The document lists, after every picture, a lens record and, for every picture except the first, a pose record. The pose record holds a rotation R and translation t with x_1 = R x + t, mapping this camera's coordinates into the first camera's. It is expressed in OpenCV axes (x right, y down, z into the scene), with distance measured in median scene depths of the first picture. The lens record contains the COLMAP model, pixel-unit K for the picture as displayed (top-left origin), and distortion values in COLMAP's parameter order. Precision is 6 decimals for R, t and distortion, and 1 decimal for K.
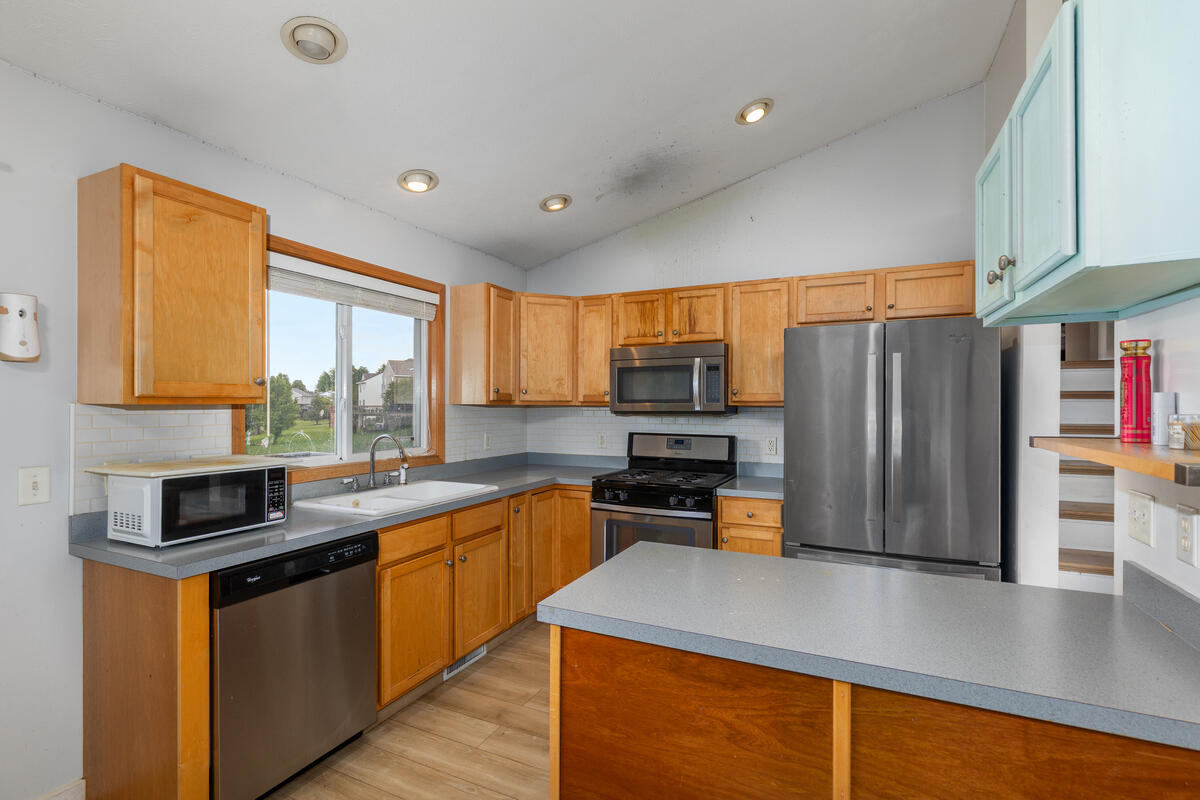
lens RADIAL K [[543.5, 0, 605.3], [0, 543.5, 401.5], [0, 0, 1]] dist [-0.000075, -0.000251]
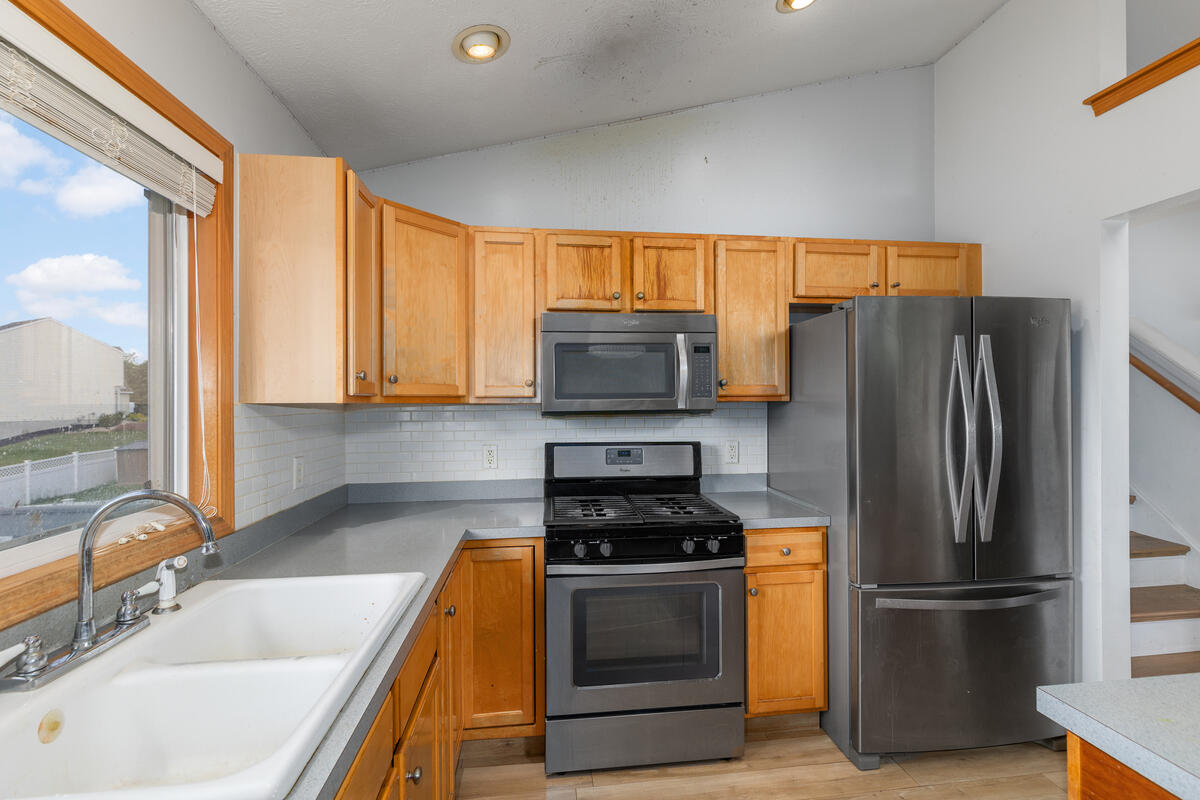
lens RADIAL K [[543.5, 0, 605.3], [0, 543.5, 401.5], [0, 0, 1]] dist [-0.000075, -0.000251]
pose [[0.844397, -0.007532, 0.535665, -0.285911], [0.003738, 0.999960, 0.008167, 0.000838], [-0.535705, -0.004893, 0.844391, 0.454881]]
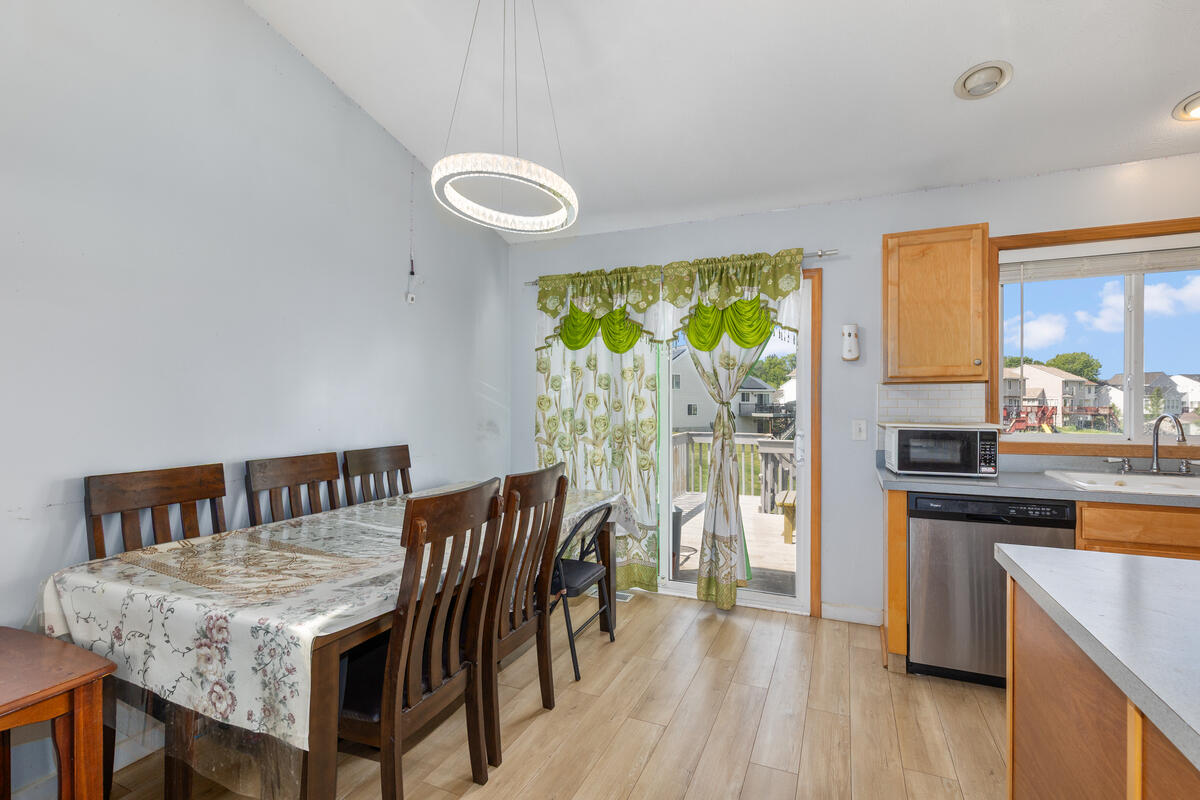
lens RADIAL K [[543.5, 0, 605.3], [0, 543.5, 401.5], [0, 0, 1]] dist [-0.000075, -0.000251]
pose [[0.020267, -0.002831, -0.999791, 0.375368], [0.006072, 0.999978, -0.002709, 0.032194], [0.999776, -0.006016, 0.020284, 0.066544]]
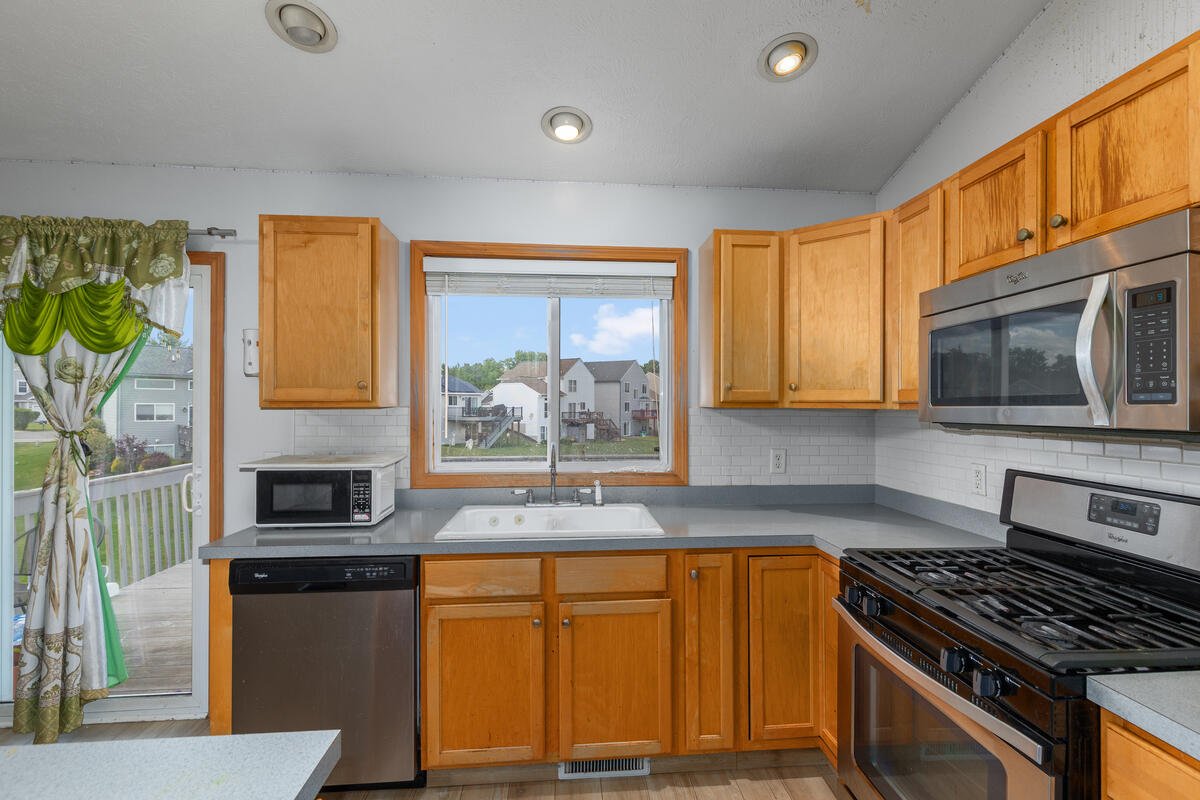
lens RADIAL K [[539.1, 0, 613.1], [0, 539.1, 400.2], [0, 0, 1]] dist [0.000885, 0.000020]
pose [[0.507313, -0.007700, -0.861727, 0.305014], [0.004625, 0.999970, -0.006213, 0.000282], [0.861749, -0.000834, 0.507334, 0.550169]]
